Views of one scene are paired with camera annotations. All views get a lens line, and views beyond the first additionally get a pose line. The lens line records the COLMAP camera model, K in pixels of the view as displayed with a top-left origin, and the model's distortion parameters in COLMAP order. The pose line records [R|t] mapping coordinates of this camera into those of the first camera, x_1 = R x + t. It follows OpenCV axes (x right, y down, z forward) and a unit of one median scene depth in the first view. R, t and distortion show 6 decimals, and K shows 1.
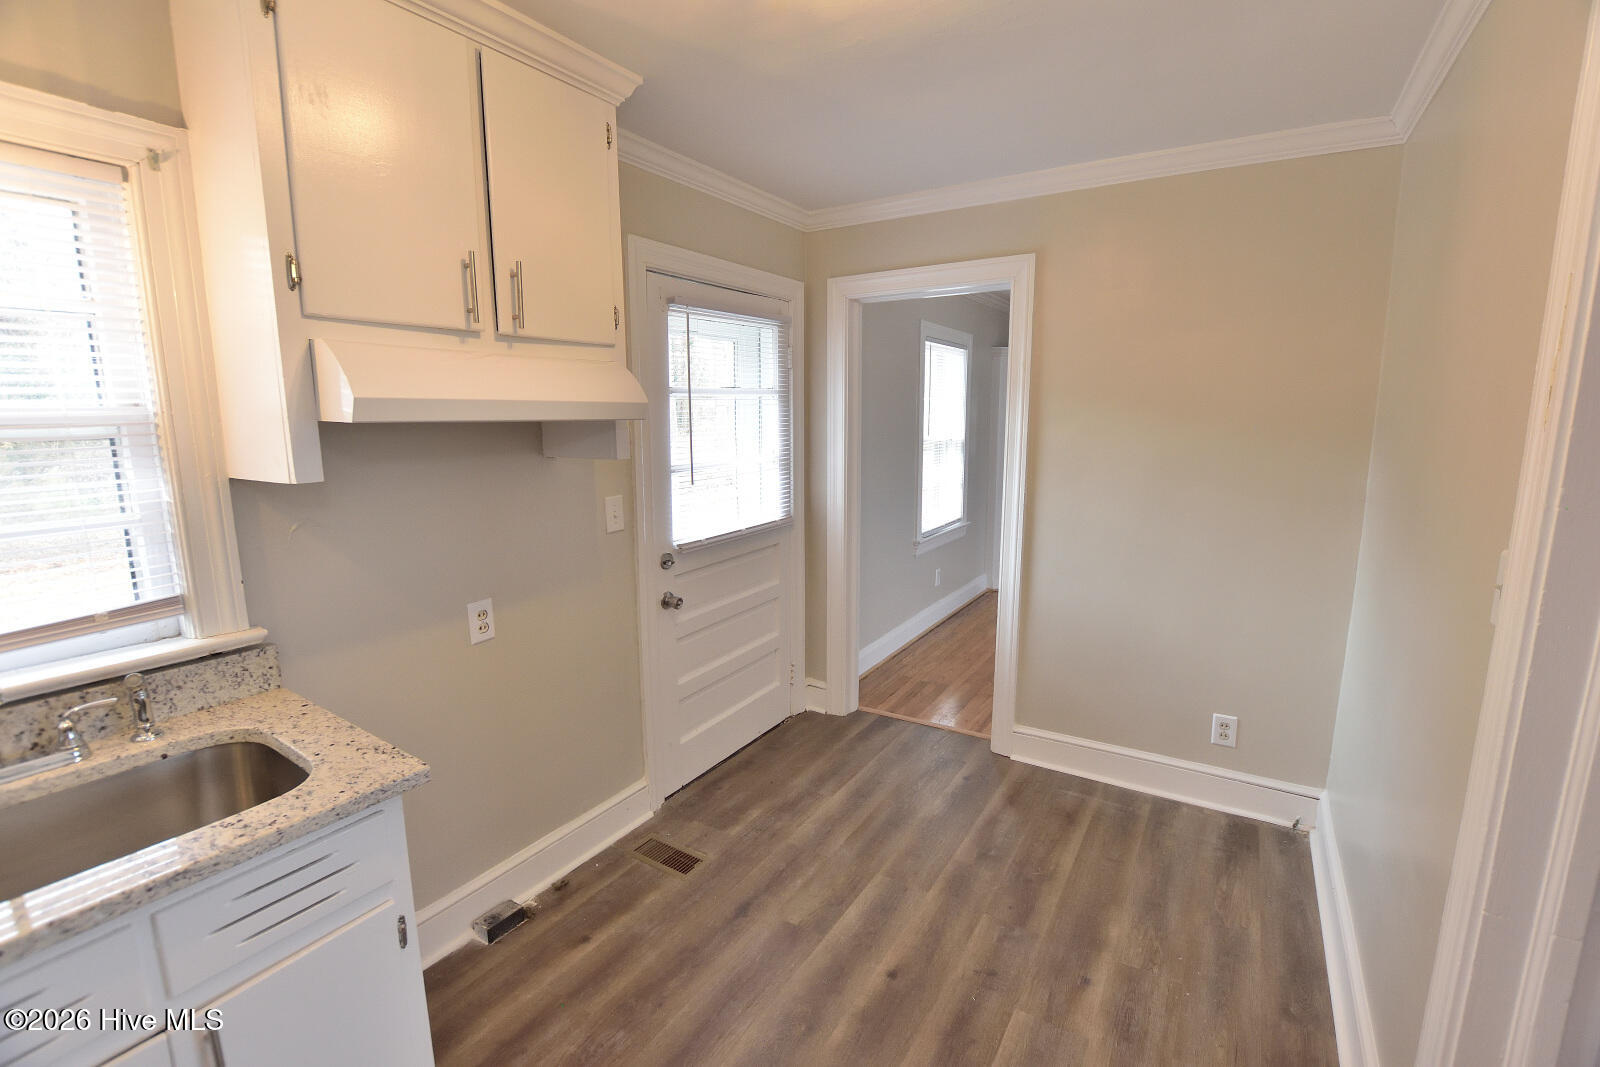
lens RADIAL K [[716.8, 0, 806.3], [0, 716.8, 533.5], [0, 0, 1]] dist [-0.026324, 0.005260]
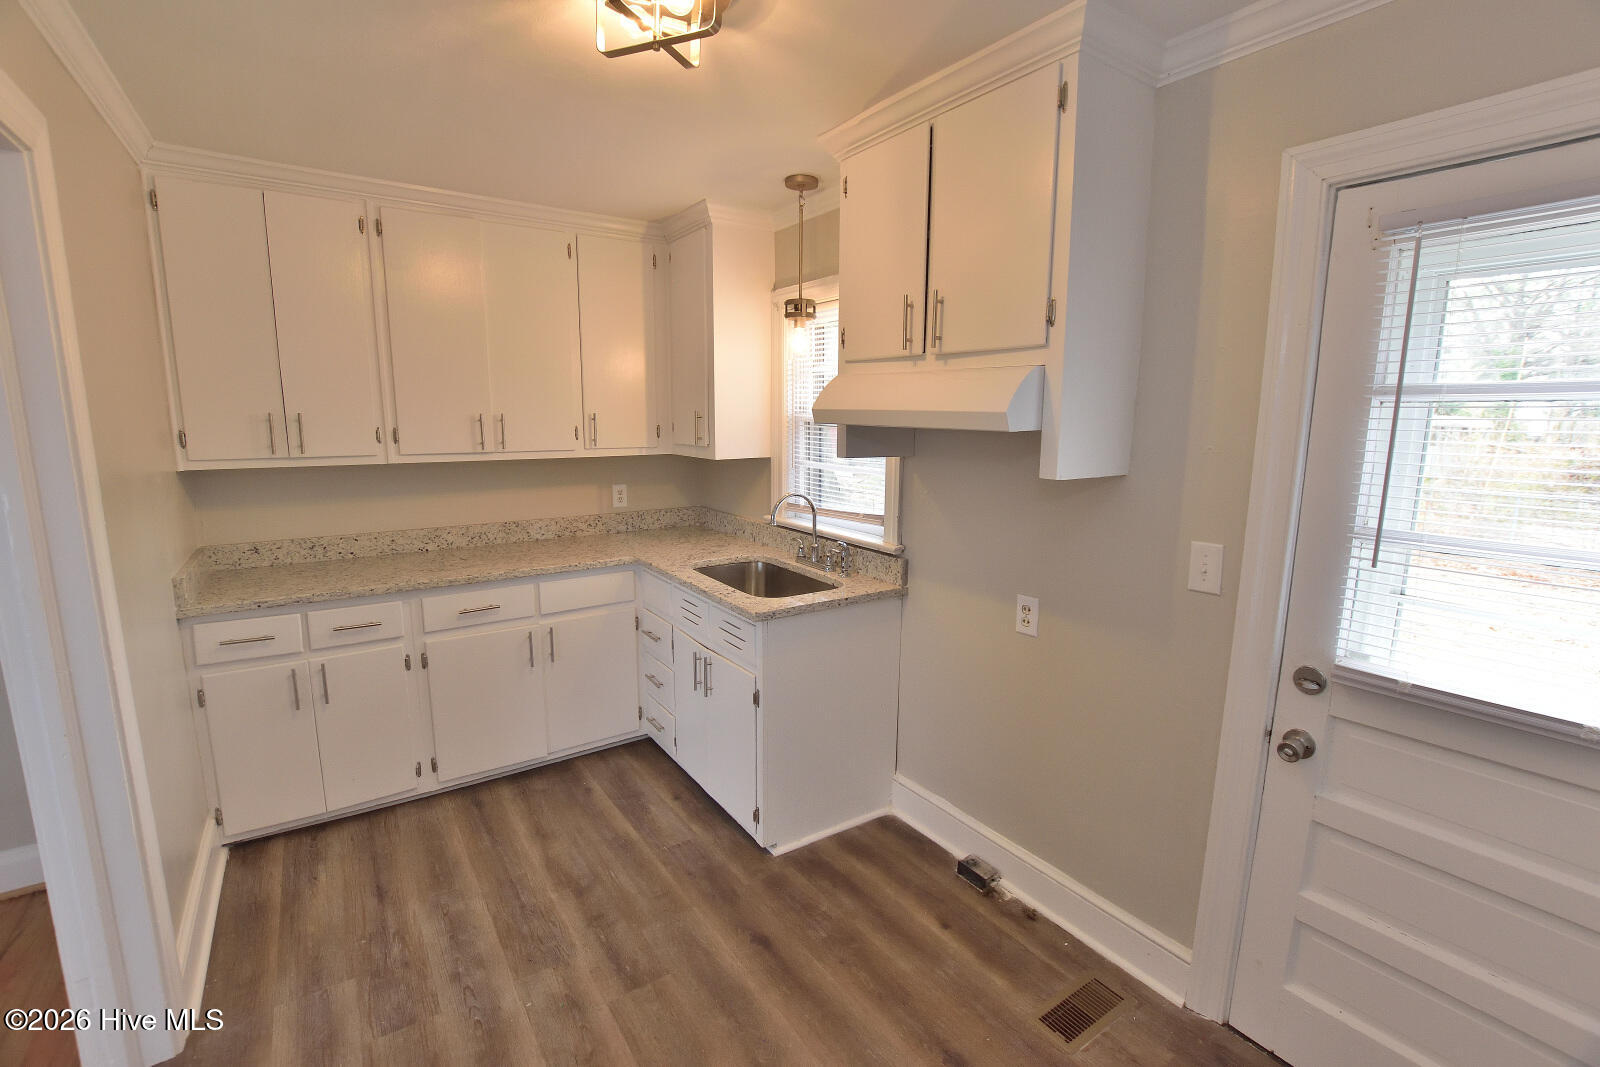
lens RADIAL K [[716.8, 0, 807.9], [0, 716.8, 534.5], [0, 0, 1]] dist [-0.026324, 0.005260]
pose [[-0.401715, 0.149586, -0.903465, 0.620706], [-0.164076, 0.958848, 0.231710, -0.185702], [0.900946, 0.241318, -0.360640, 1.046477]]
